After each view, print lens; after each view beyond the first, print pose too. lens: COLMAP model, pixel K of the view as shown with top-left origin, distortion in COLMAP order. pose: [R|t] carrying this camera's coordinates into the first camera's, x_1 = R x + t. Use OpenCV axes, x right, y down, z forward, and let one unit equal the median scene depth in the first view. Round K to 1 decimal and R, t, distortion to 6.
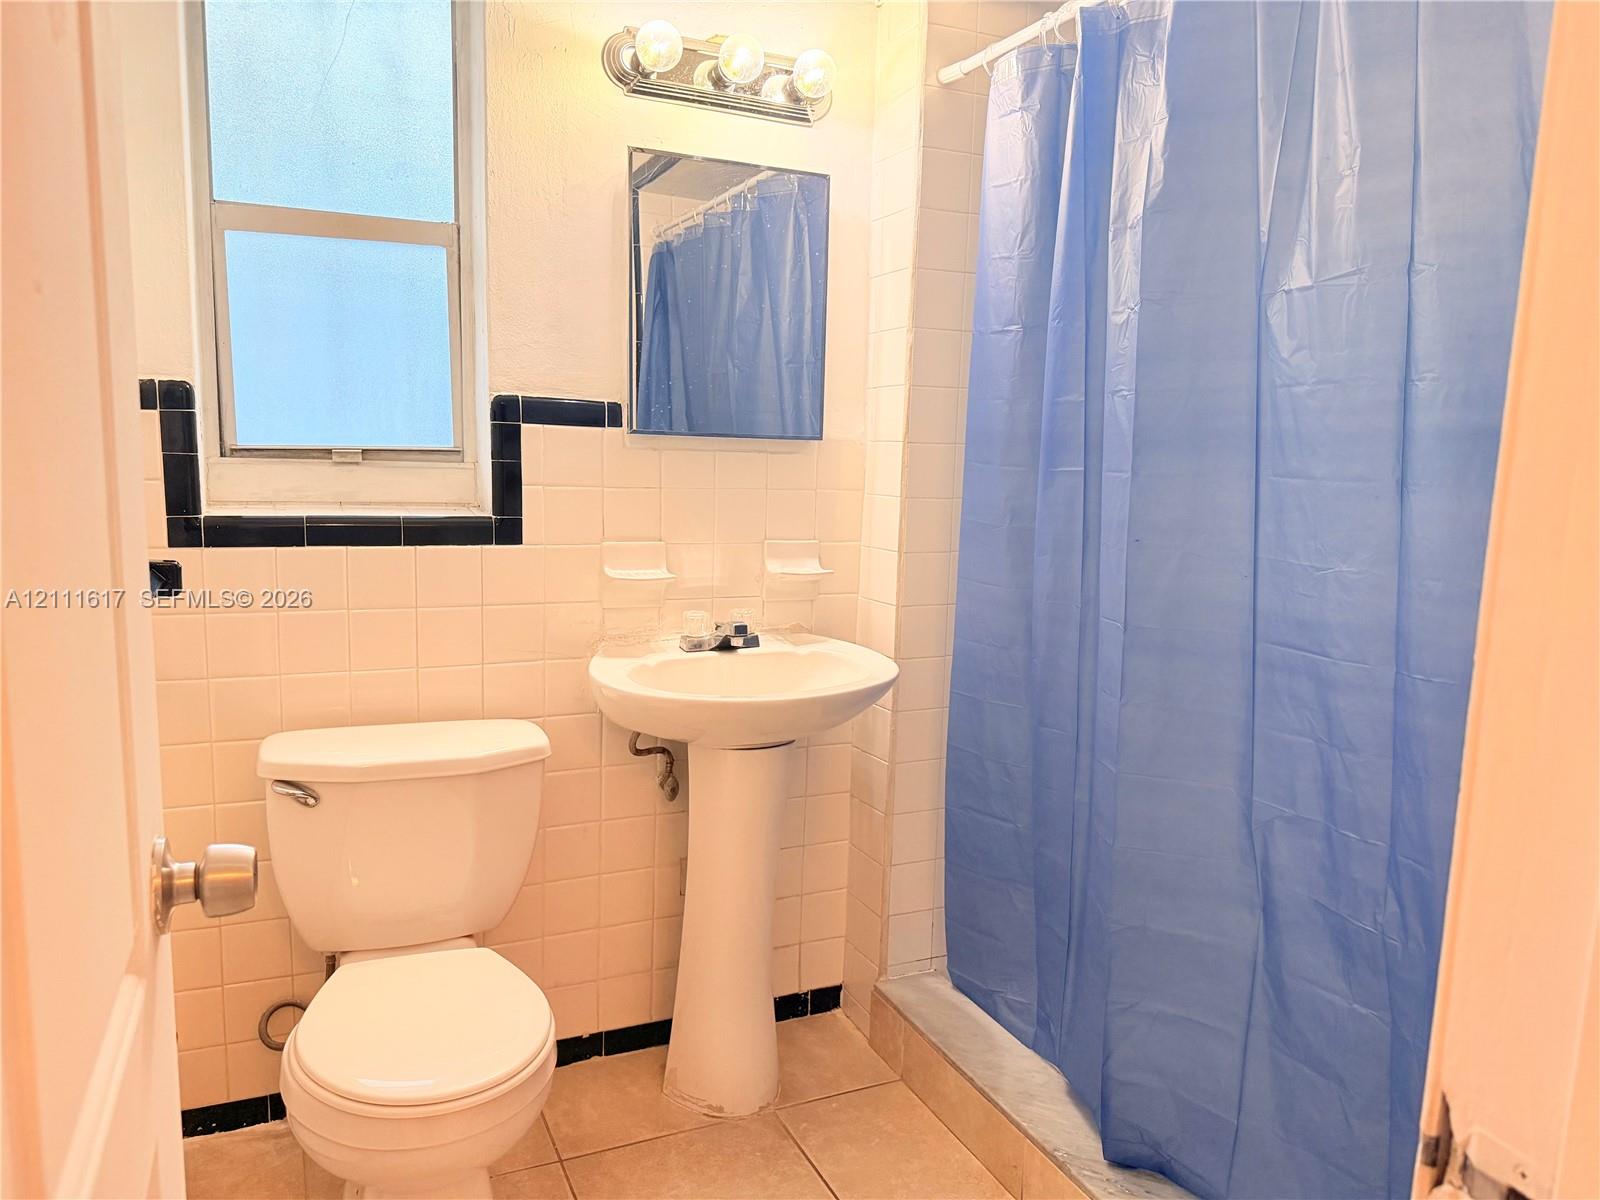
lens RADIAL K [[1133.3, 0, 801.6], [0, 1133.3, 601.3], [0, 0, 1]] dist [0.034926, -0.035392]
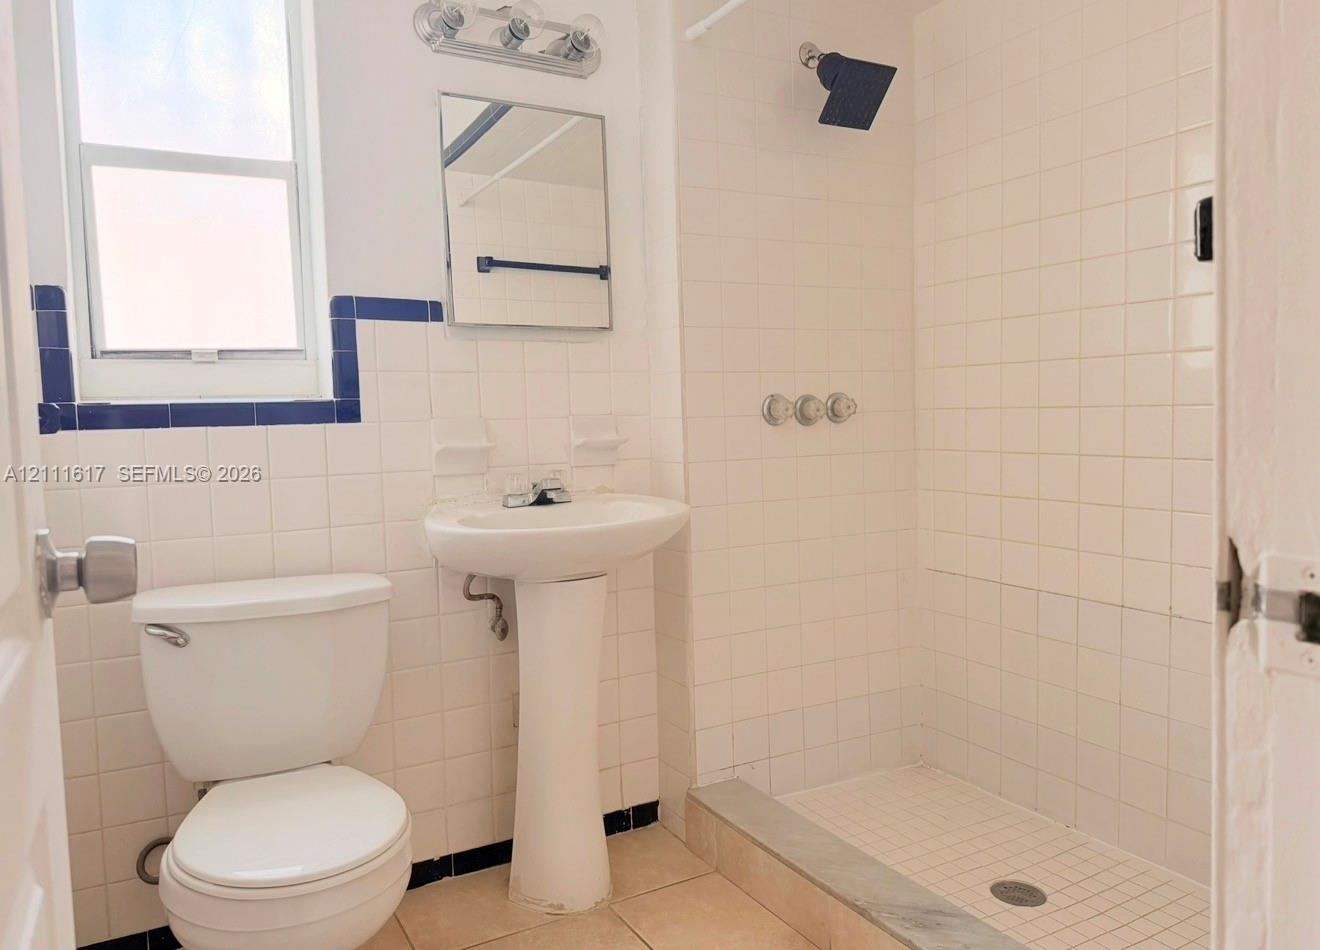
lens RADIAL K [[934.6, 0, 659.4], [0, 934.6, 478.1], [0, 0, 1]] dist [0.025165, -0.032098]
pose [[0.995054, -0.063089, 0.076724, -0.019090], [0.069673, 0.993821, -0.086404, 0.111802], [-0.070799, 0.091322, 0.993301, 0.029182]]
